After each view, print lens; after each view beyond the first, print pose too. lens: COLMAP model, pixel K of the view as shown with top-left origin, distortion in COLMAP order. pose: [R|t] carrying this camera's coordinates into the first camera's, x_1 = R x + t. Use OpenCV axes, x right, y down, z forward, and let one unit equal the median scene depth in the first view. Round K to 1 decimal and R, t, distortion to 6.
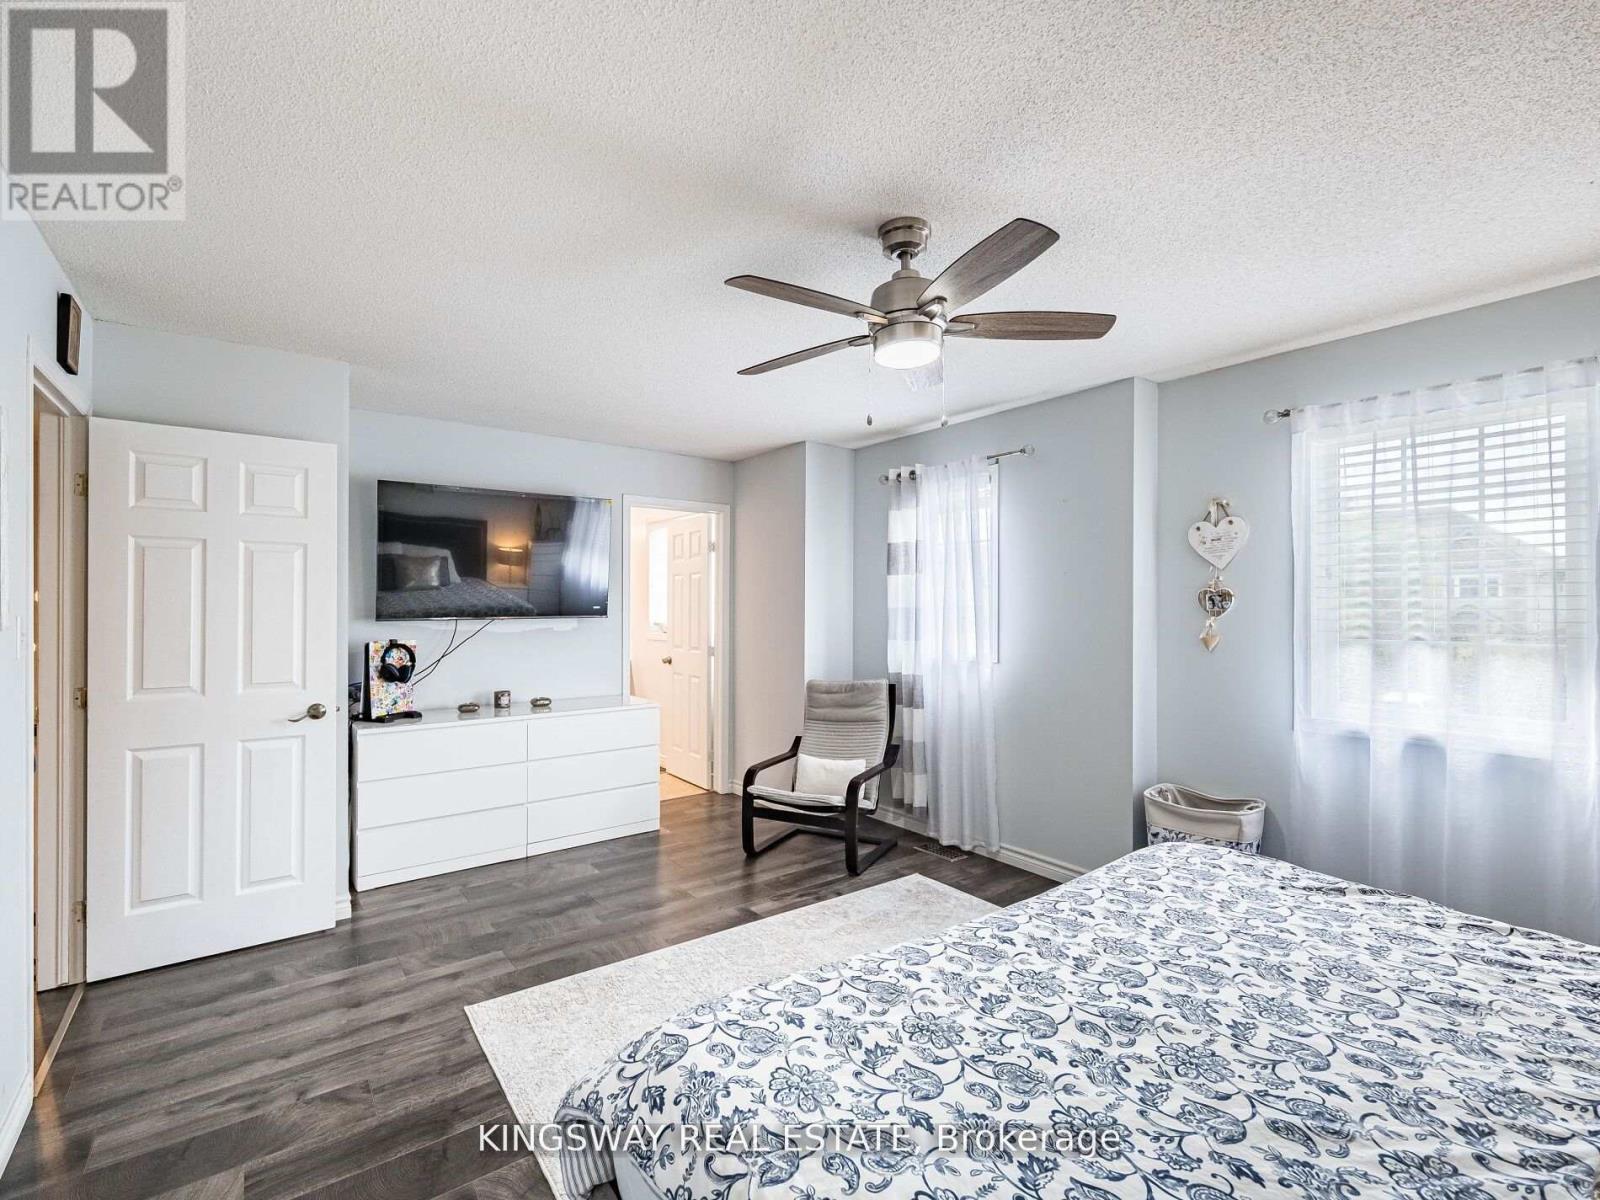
lens RADIAL K [[745.8, 0, 797.8], [0, 745.8, 595.9], [0, 0, 1]] dist [-0.003706, 0.000098]
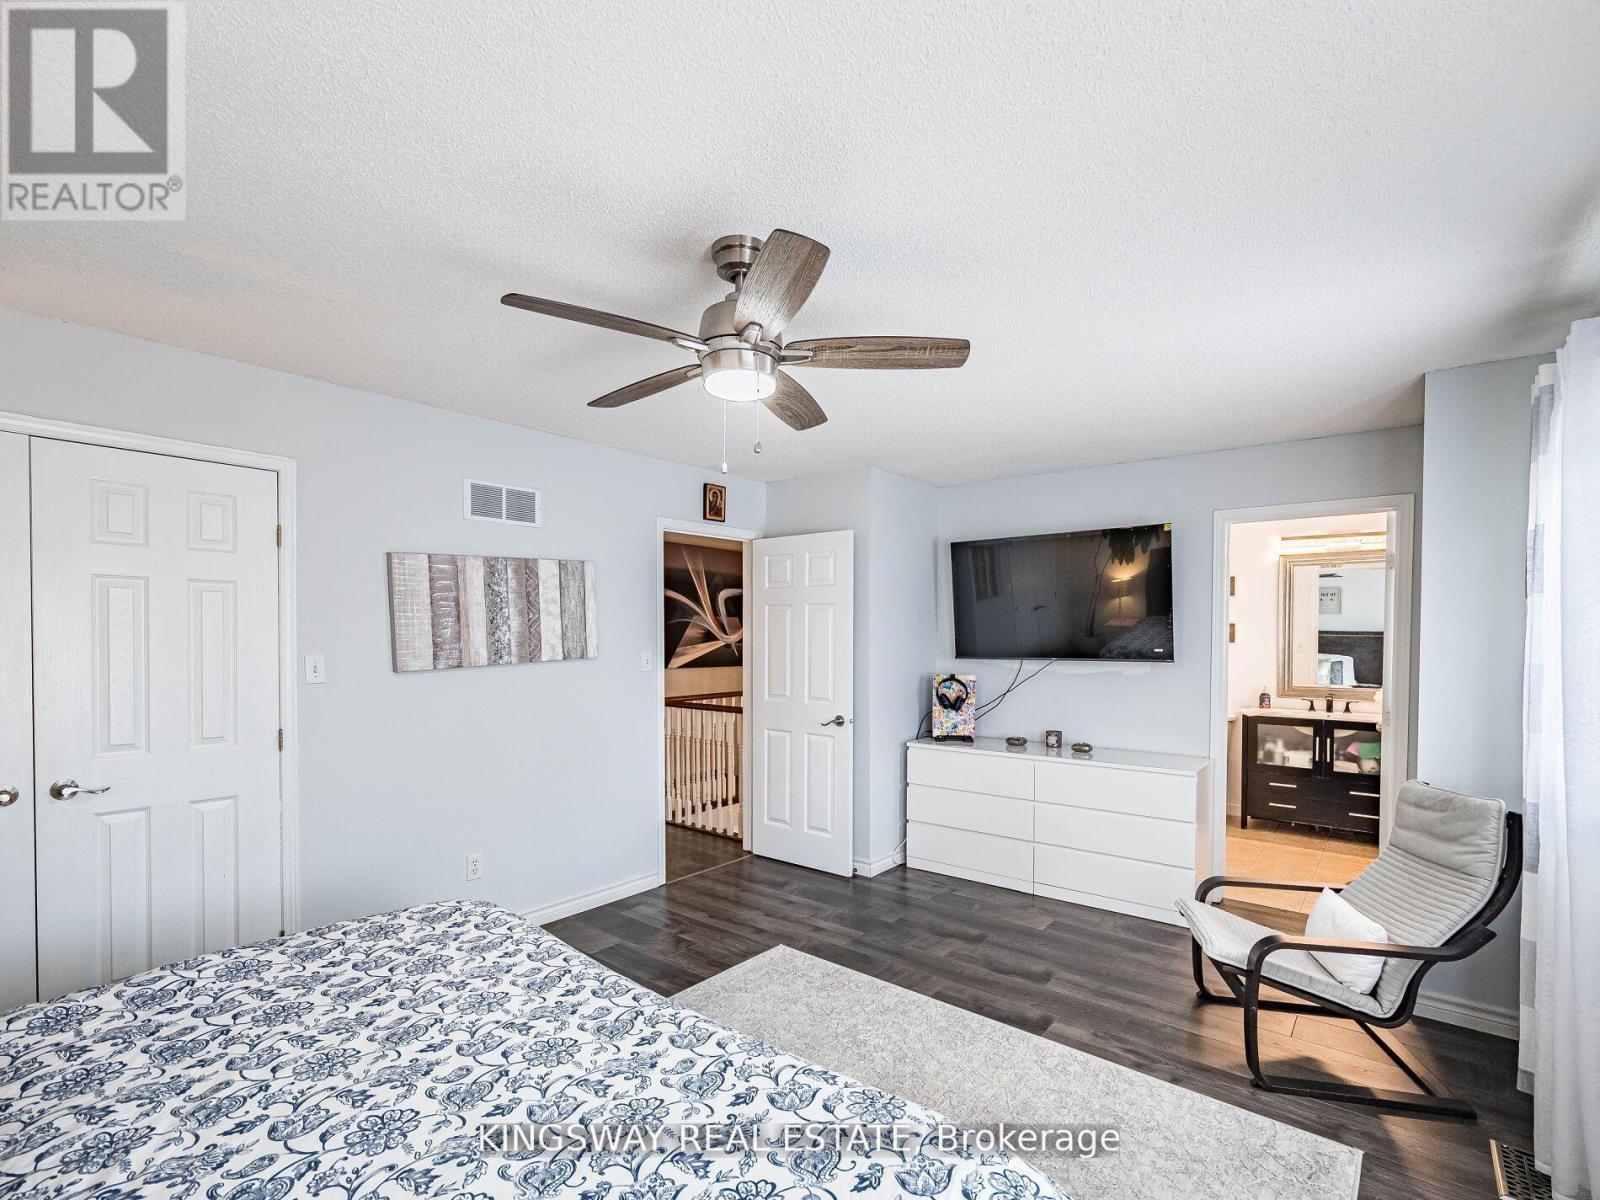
lens RADIAL K [[745.8, 0, 774.4], [0, 745.8, 646.4], [0, 0, 1]] dist [-0.003706, 0.000098]
pose [[0.229583, 0.015789, -0.973161, 0.641162], [0.008426, 0.999799, 0.018209, -0.012167], [0.973253, -0.012380, 0.229404, 0.504678]]
